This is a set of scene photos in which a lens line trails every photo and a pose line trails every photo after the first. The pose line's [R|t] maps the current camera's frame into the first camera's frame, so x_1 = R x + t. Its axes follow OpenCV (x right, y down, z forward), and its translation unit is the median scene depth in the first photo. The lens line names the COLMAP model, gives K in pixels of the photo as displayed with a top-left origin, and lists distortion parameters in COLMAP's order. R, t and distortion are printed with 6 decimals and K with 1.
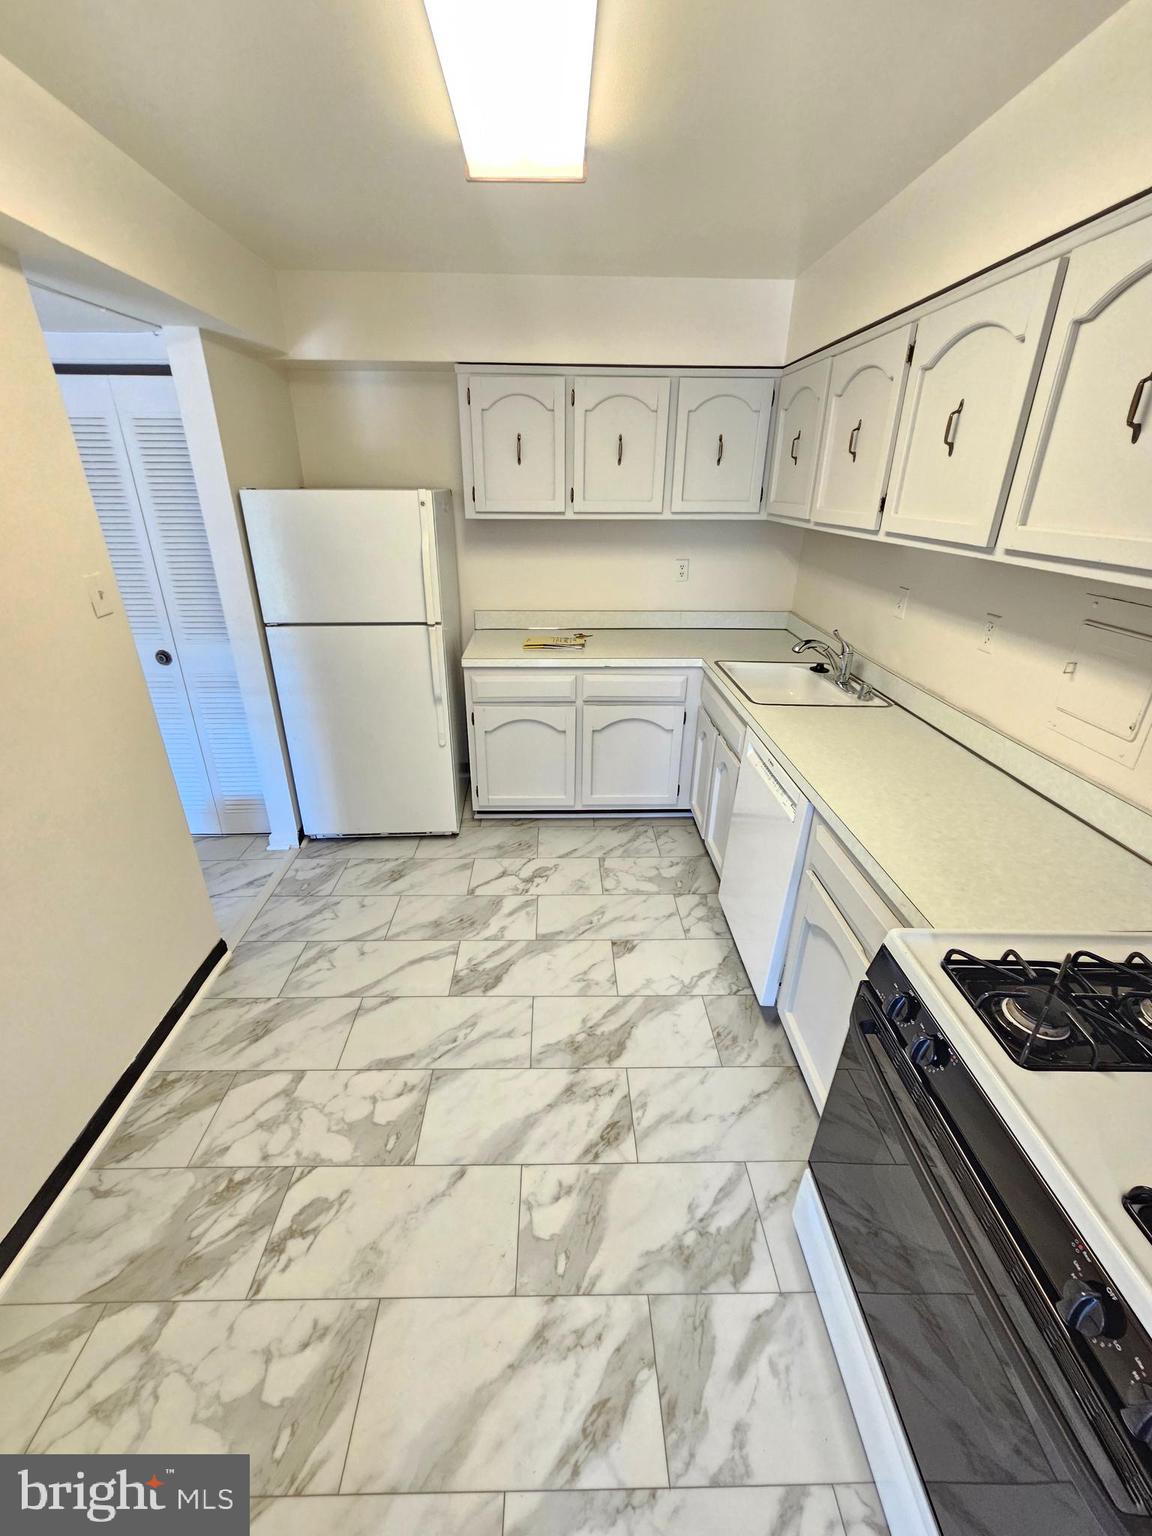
lens RADIAL K [[627.8, 0, 572.3], [0, 627.8, 769.3], [0, 0, 1]] dist [0.001016, 0.000082]
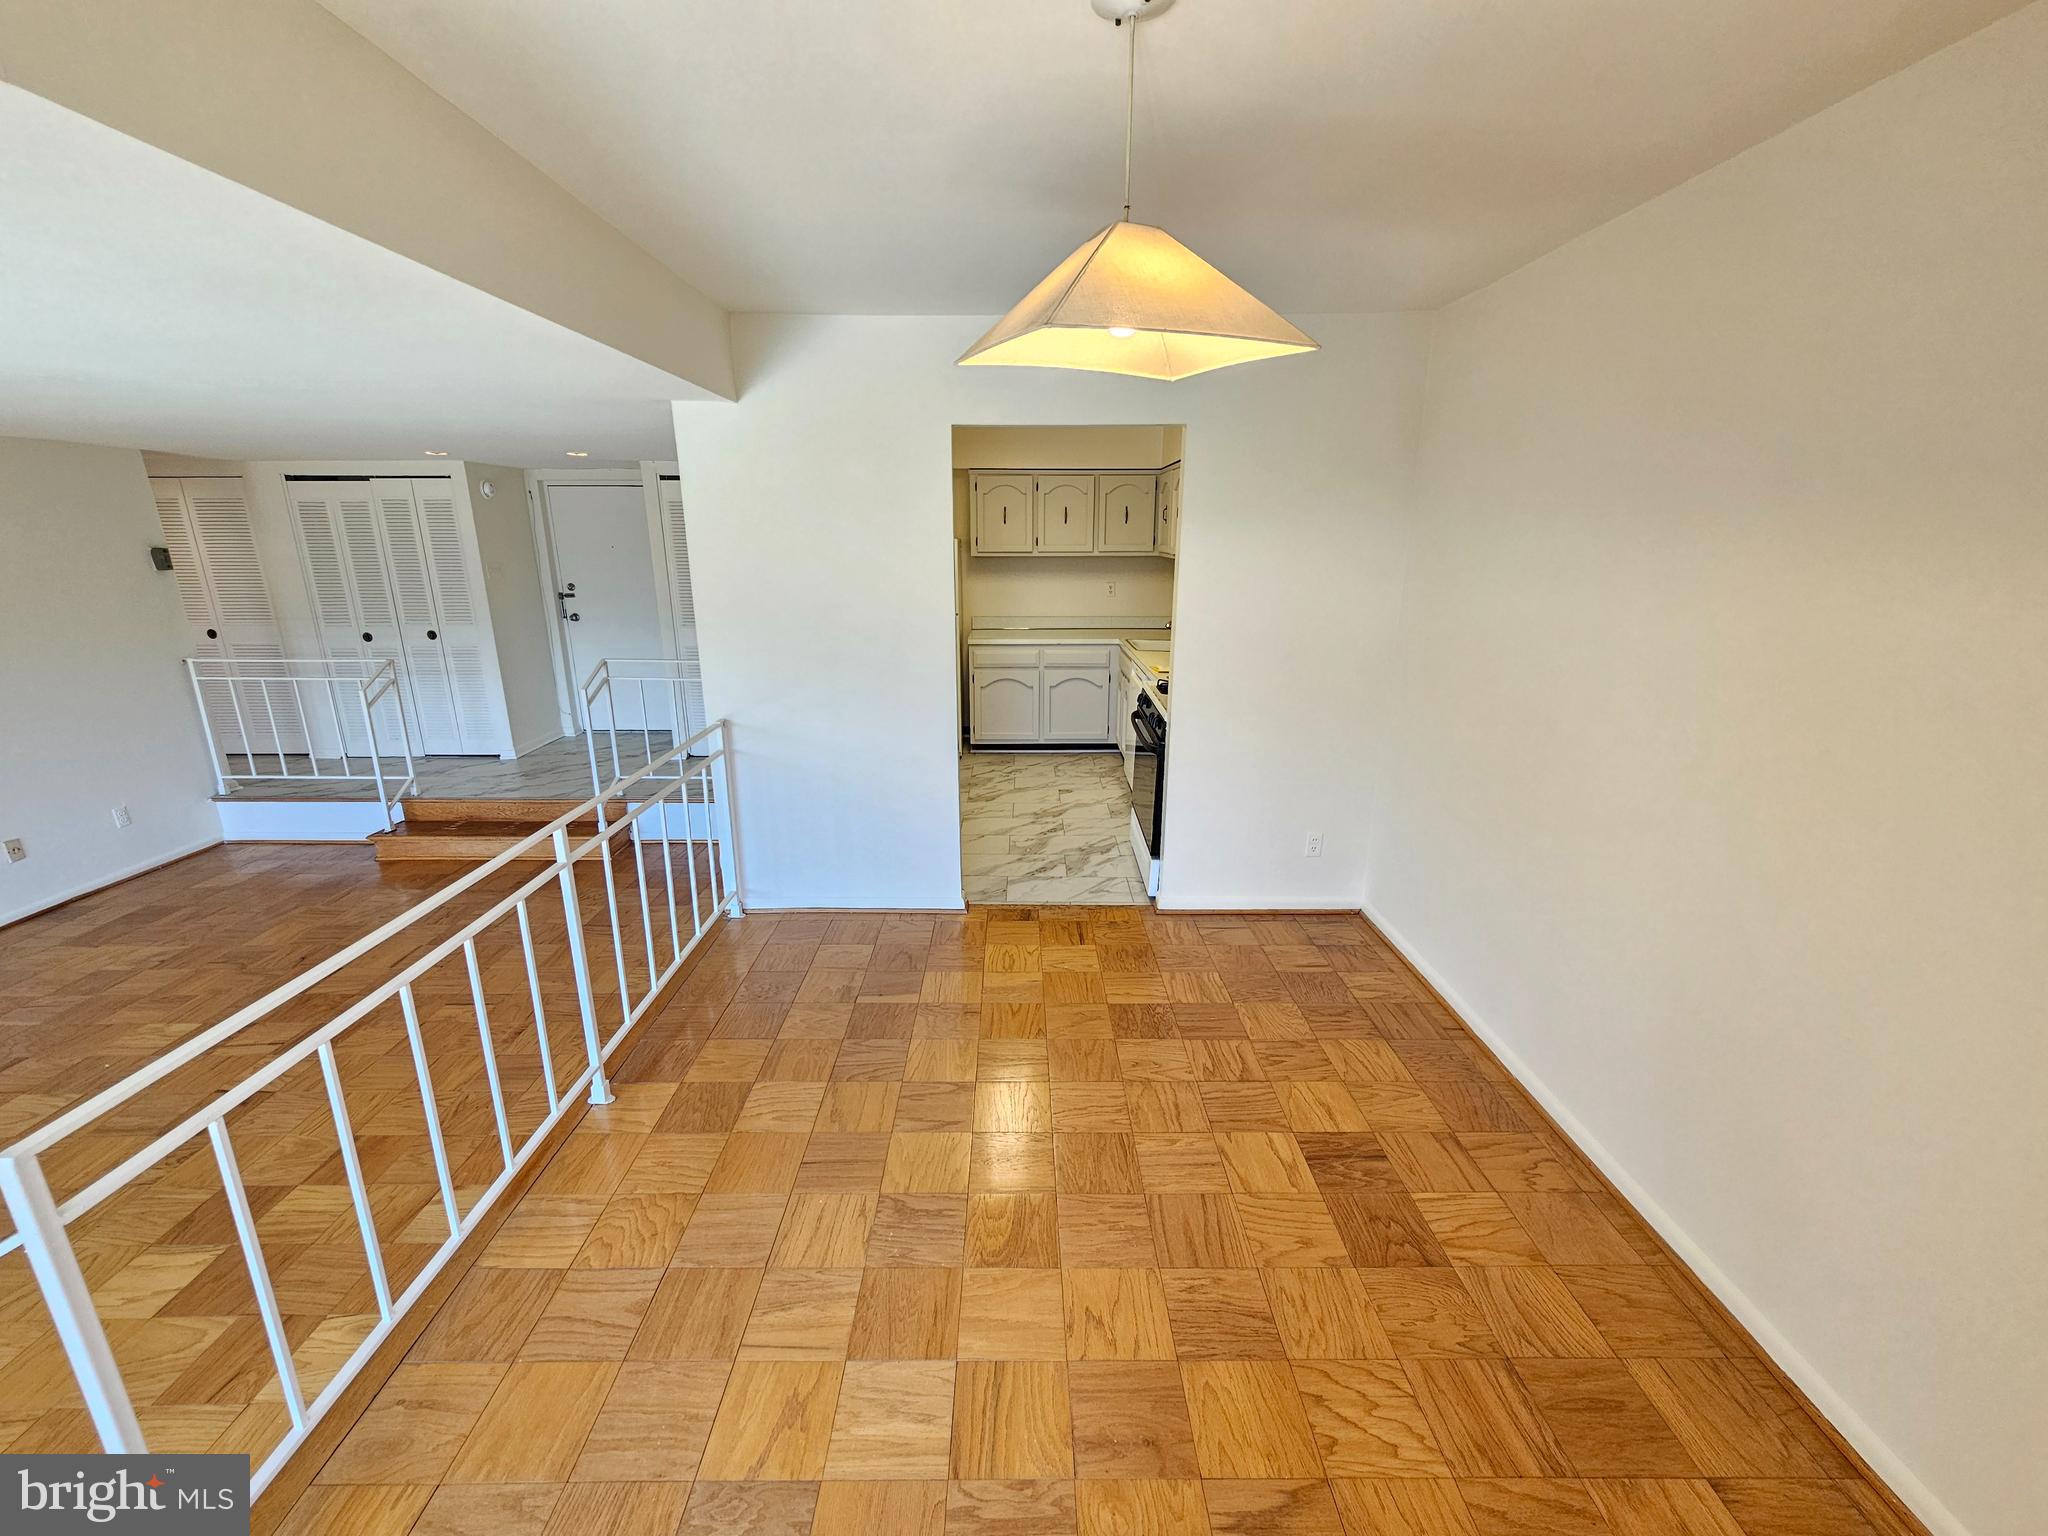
lens RADIAL K [[837.1, 0, 1012.5], [0, 837.1, 778.0], [0, 0, 1]] dist [0.001016, 0.000082]
pose [[0.999743, -0.003894, -0.022331, -0.016422], [0.000562, 0.989094, -0.147286, 0.439974], [0.022661, 0.147236, 0.988842, -0.949129]]
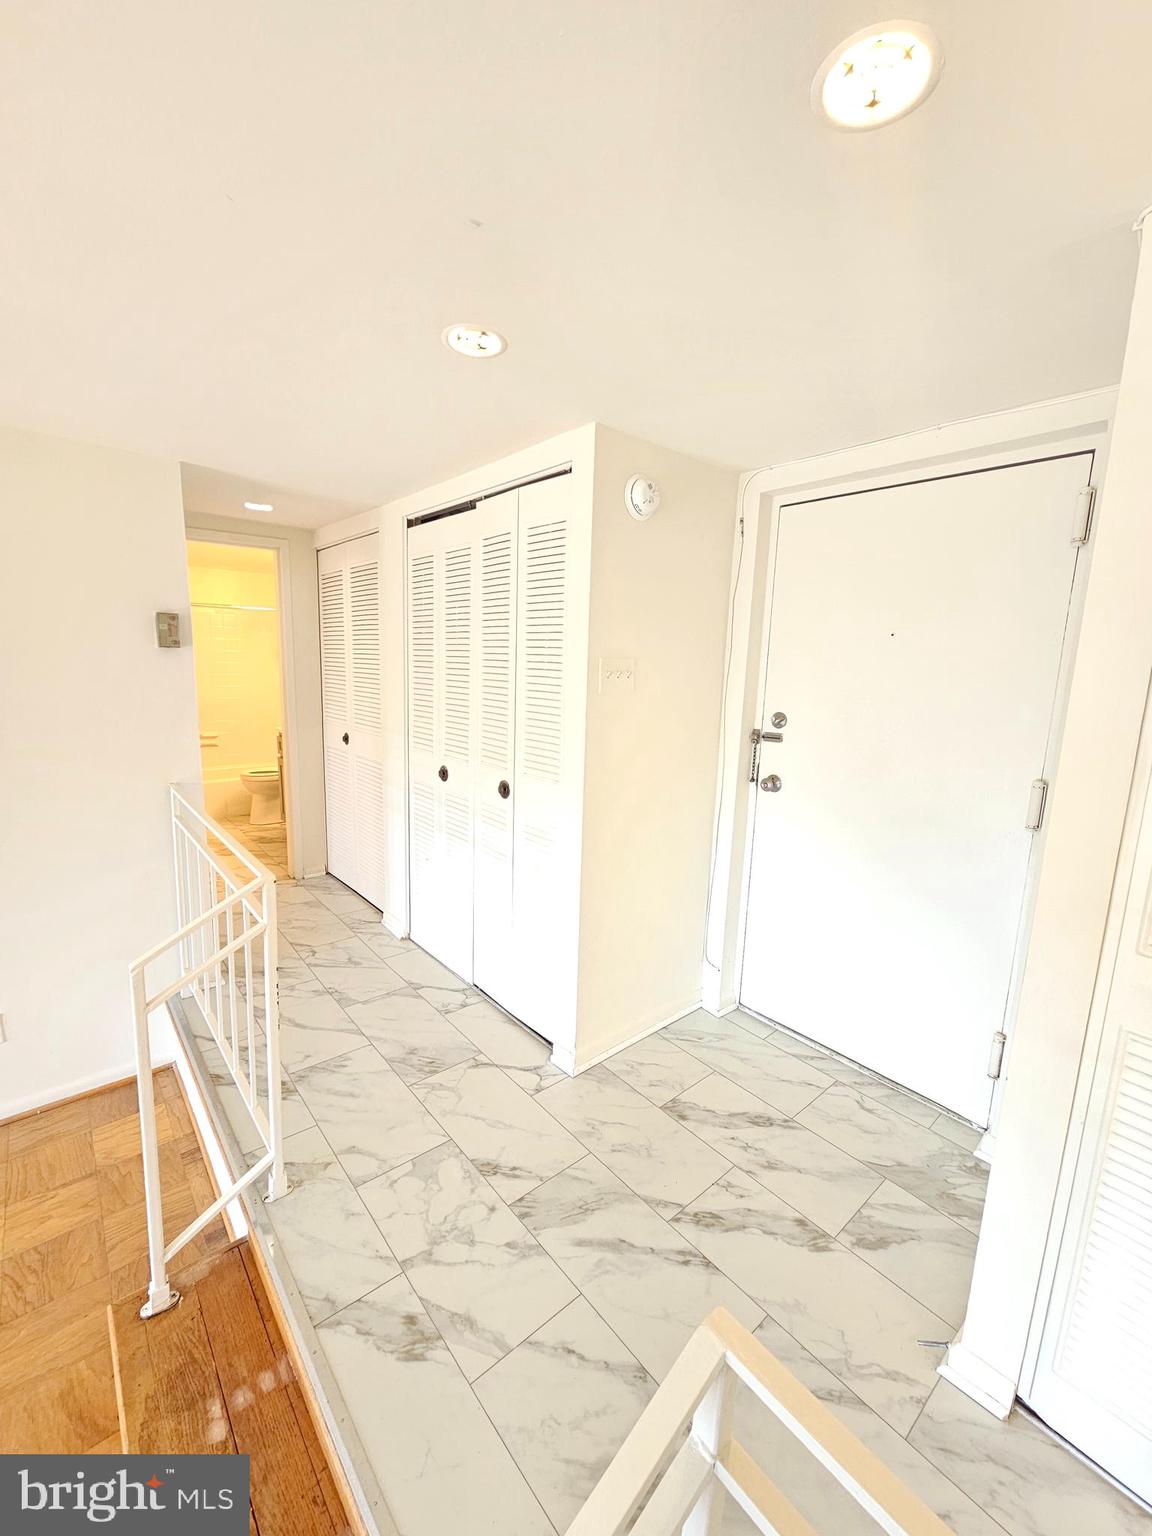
lens RADIAL K [[627.8, 0, 569.2], [0, 627.8, 757.9], [0, 0, 1]] dist [0.001016, 0.000082]
pose [[0.635584, 0.132463, -0.760583, -0.768939], [-0.345931, 0.929601, -0.127179, -0.131952], [0.690192, 0.343942, 0.636662, 0.426525]]
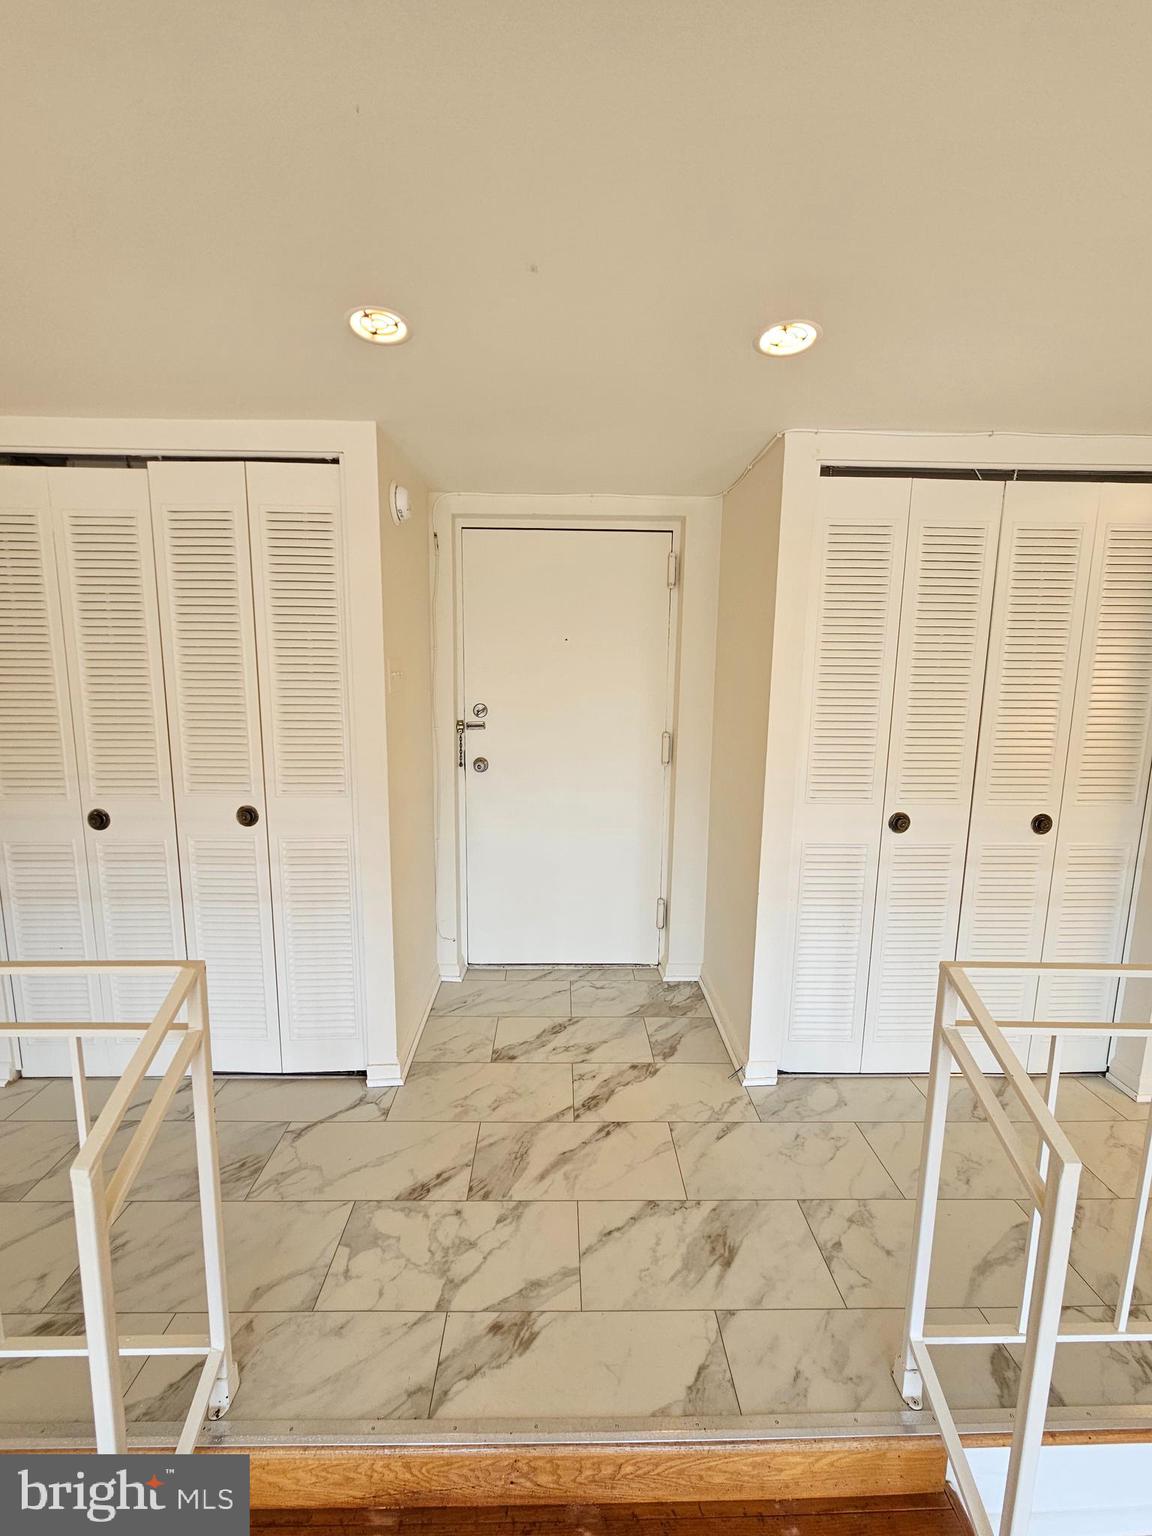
lens RADIAL K [[627.8, 0, 571.2], [0, 627.8, 764.8], [0, 0, 1]] dist [0.001016, 0.000082]
pose [[0.999980, 0.002400, 0.005862, -1.059790], [-0.000686, 0.961041, -0.276404, -0.039881], [-0.006297, 0.276394, 0.961024, 0.236933]]
